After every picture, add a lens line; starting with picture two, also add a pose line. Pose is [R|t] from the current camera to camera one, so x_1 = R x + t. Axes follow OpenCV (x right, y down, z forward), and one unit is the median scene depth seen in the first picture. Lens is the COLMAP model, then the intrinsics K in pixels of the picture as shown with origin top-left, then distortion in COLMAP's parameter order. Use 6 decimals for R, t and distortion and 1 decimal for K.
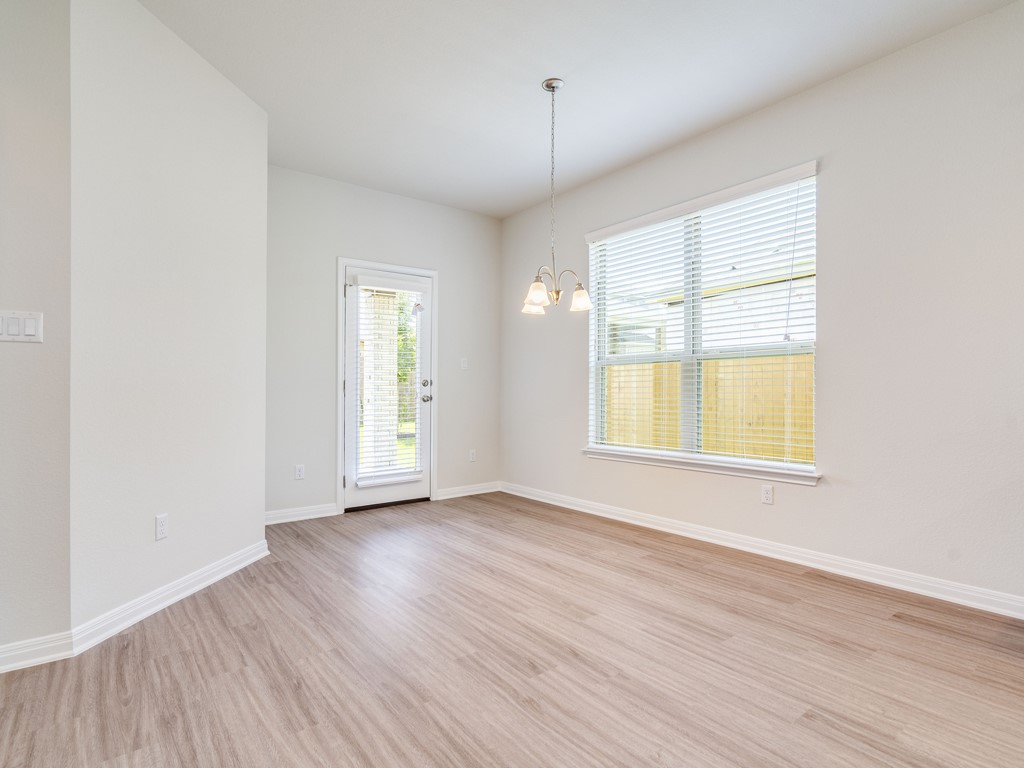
lens RADIAL K [[531.7, 0, 509.5], [0, 531.7, 380.3], [0, 0, 1]] dist [0.000078, 0.000663]
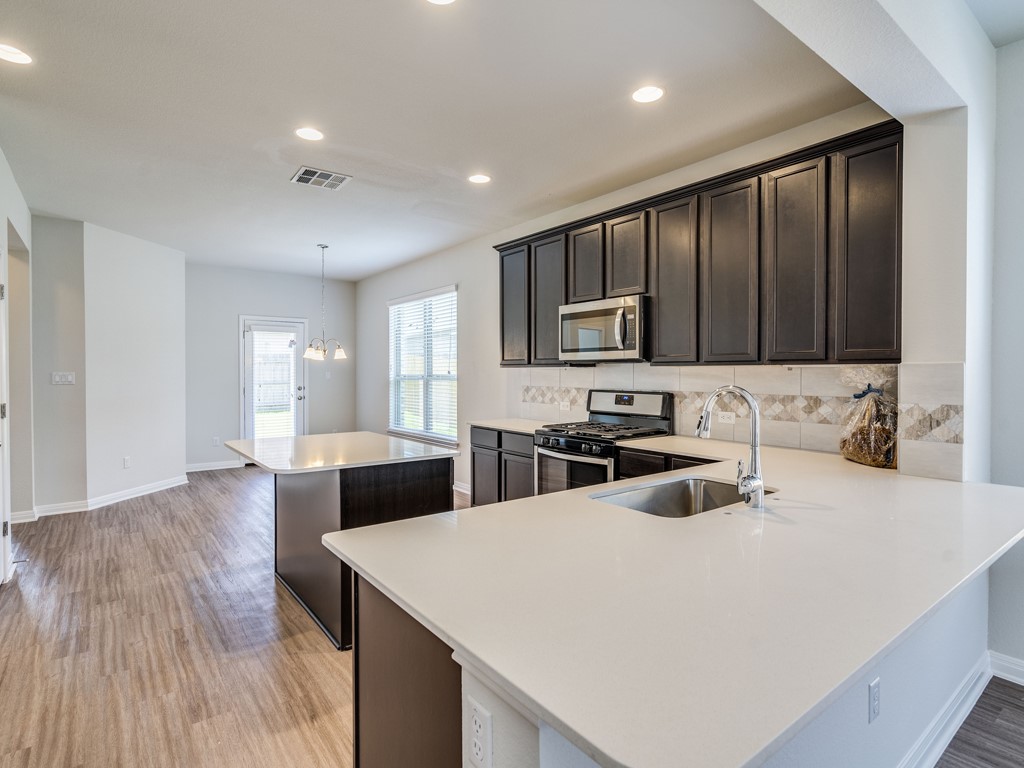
lens RADIAL K [[529.0, 0, 505.7], [0, 529.0, 377.5], [0, 0, 1]] dist [-0.004218, -0.000784]
pose [[0.999942, 0.004817, -0.009654, 0.748021], [-0.004586, 0.999706, 0.023811, -0.107668], [0.009766, -0.023766, 0.999670, -0.928747]]
